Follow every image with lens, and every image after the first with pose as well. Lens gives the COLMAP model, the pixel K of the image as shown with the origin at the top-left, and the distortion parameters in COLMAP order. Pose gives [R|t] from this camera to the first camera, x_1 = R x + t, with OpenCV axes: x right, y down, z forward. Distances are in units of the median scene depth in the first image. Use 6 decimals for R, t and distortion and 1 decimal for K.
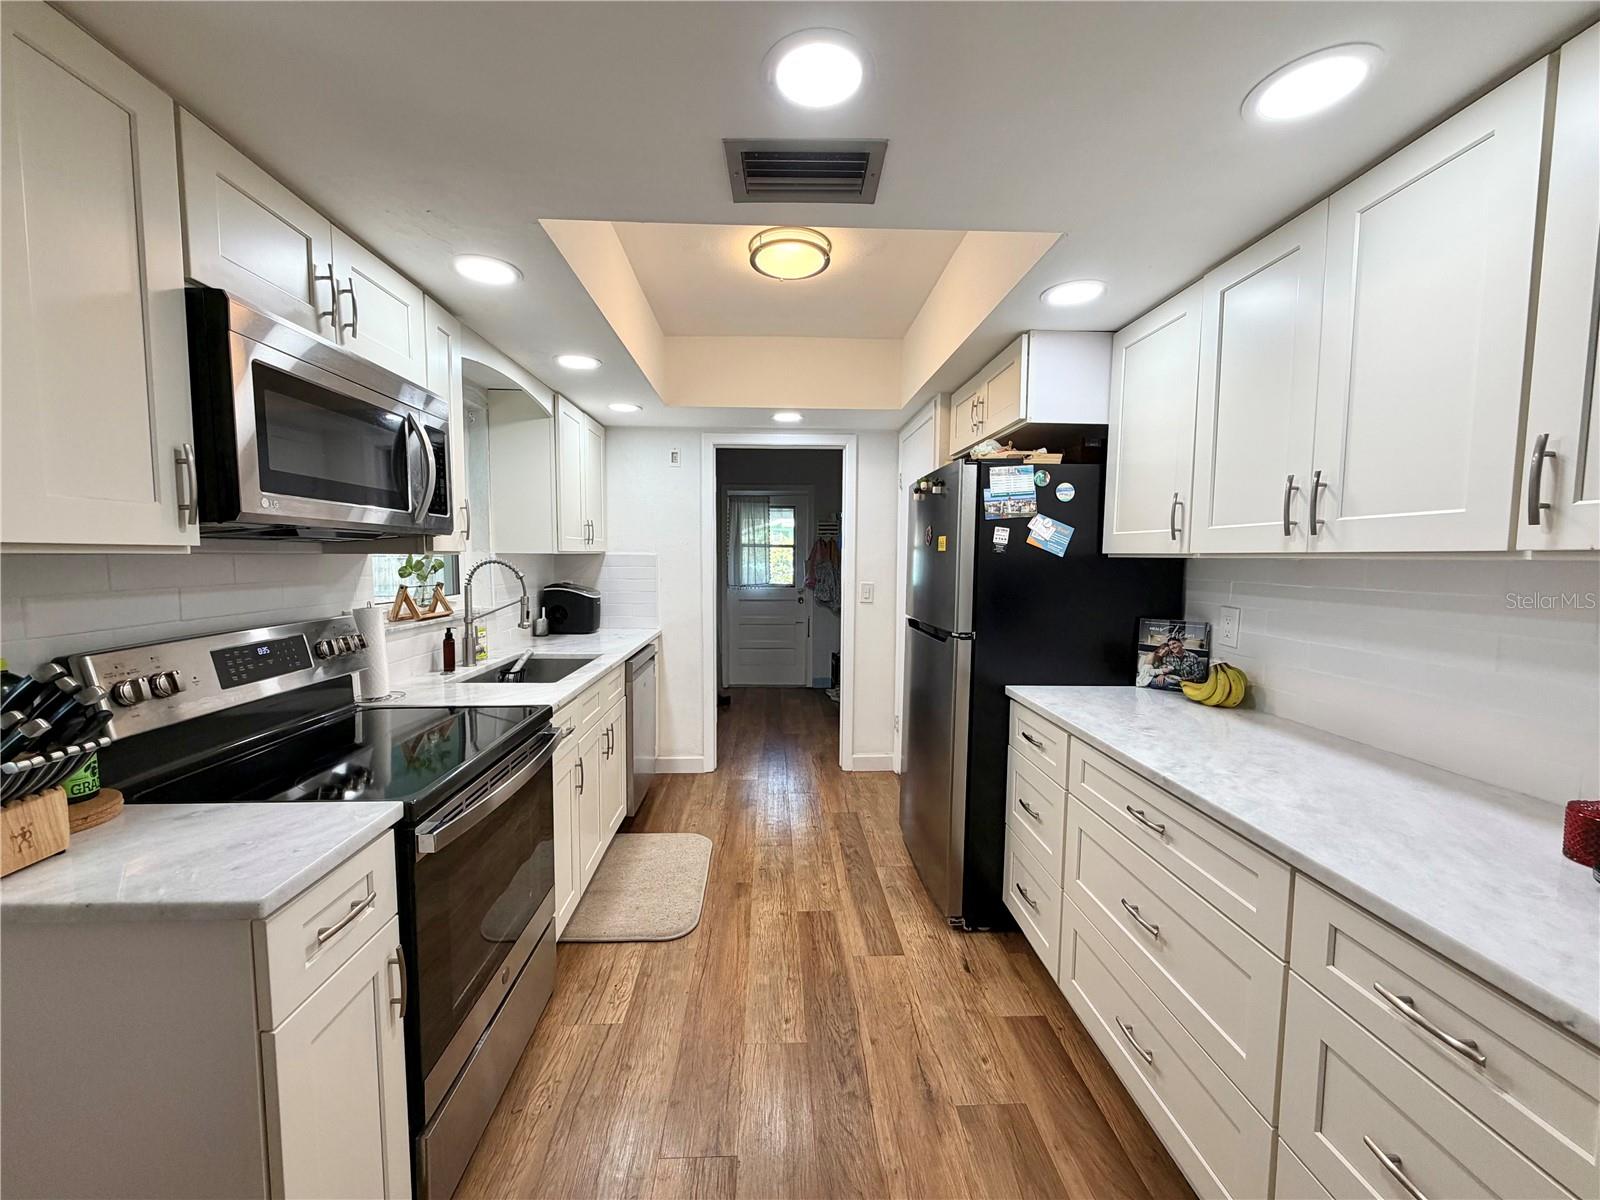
lens RADIAL K [[636.8, 0, 793.4], [0, 636.8, 601.6], [0, 0, 1]] dist [0.000538, -0.000489]
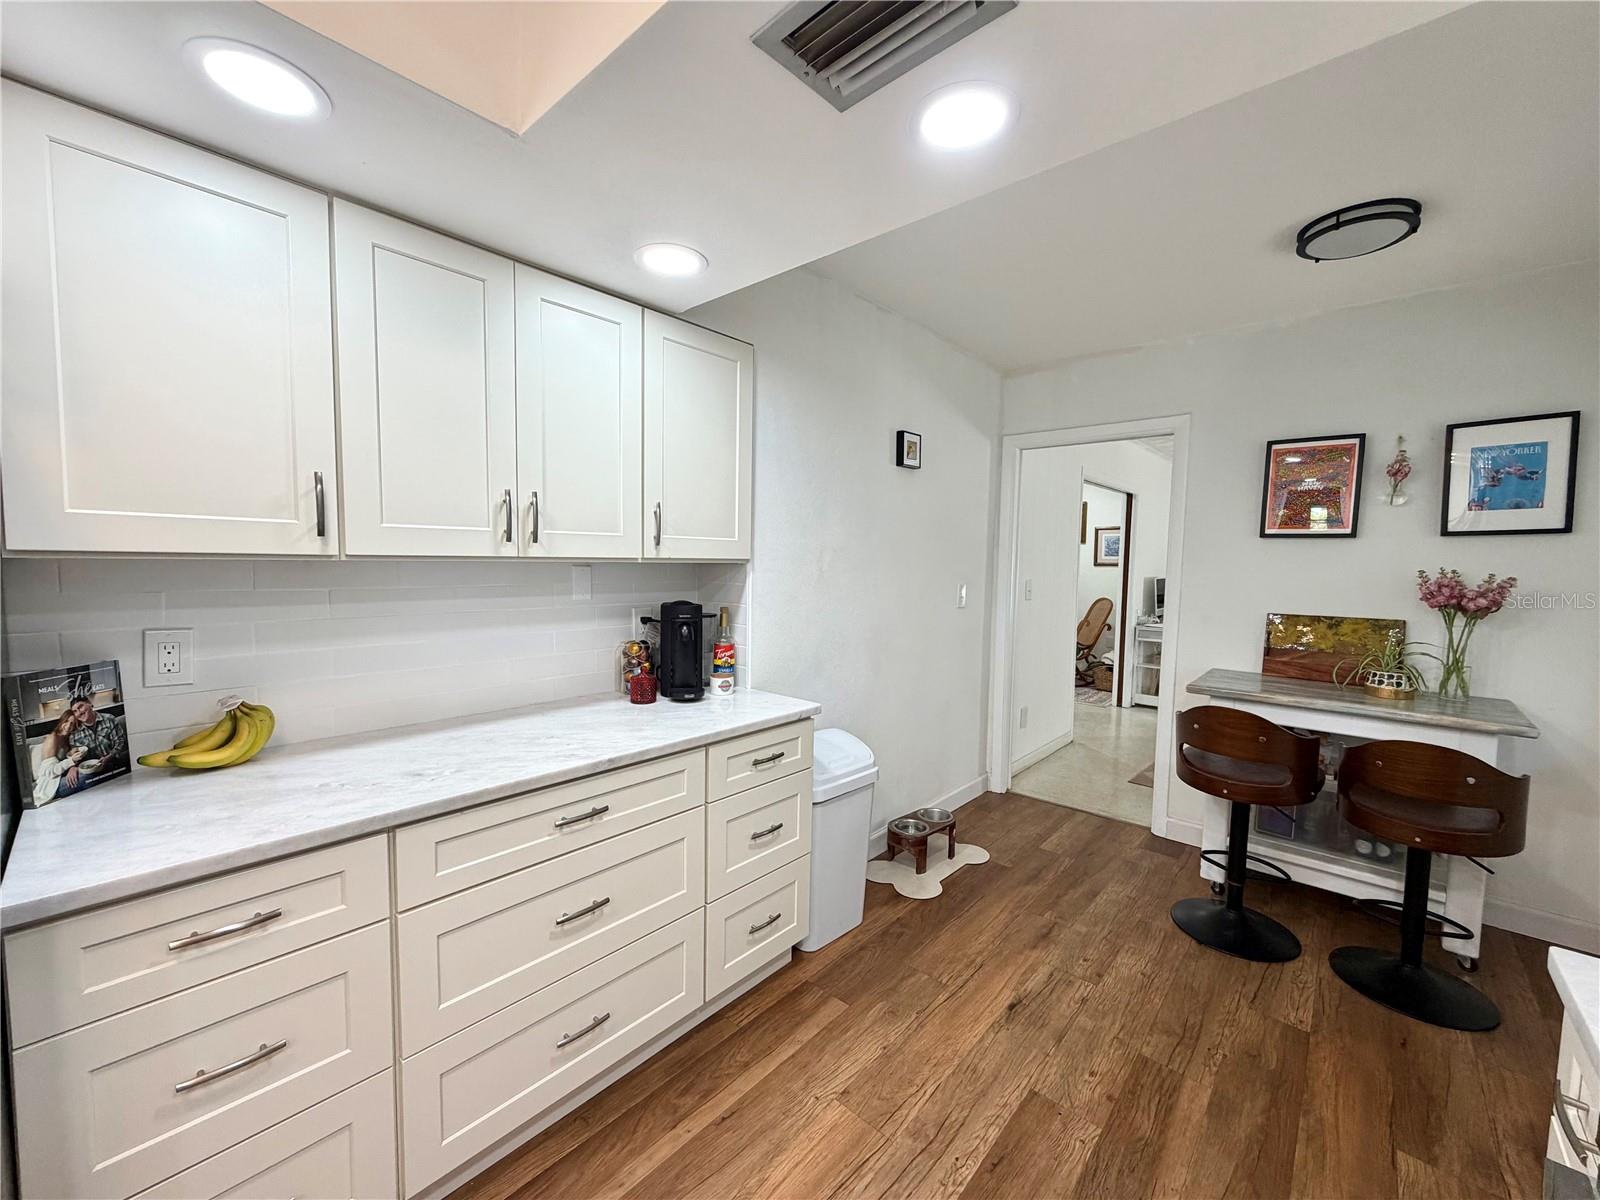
lens RADIAL K [[636.8, 0, 791.0], [0, 636.8, 601.5], [0, 0, 1]] dist [0.000538, -0.000489]
pose [[-0.715592, -0.064792, 0.695507, -0.342086], [0.030069, 0.991909, 0.123341, -0.107754], [-0.697871, 0.109175, -0.707854, 1.281626]]
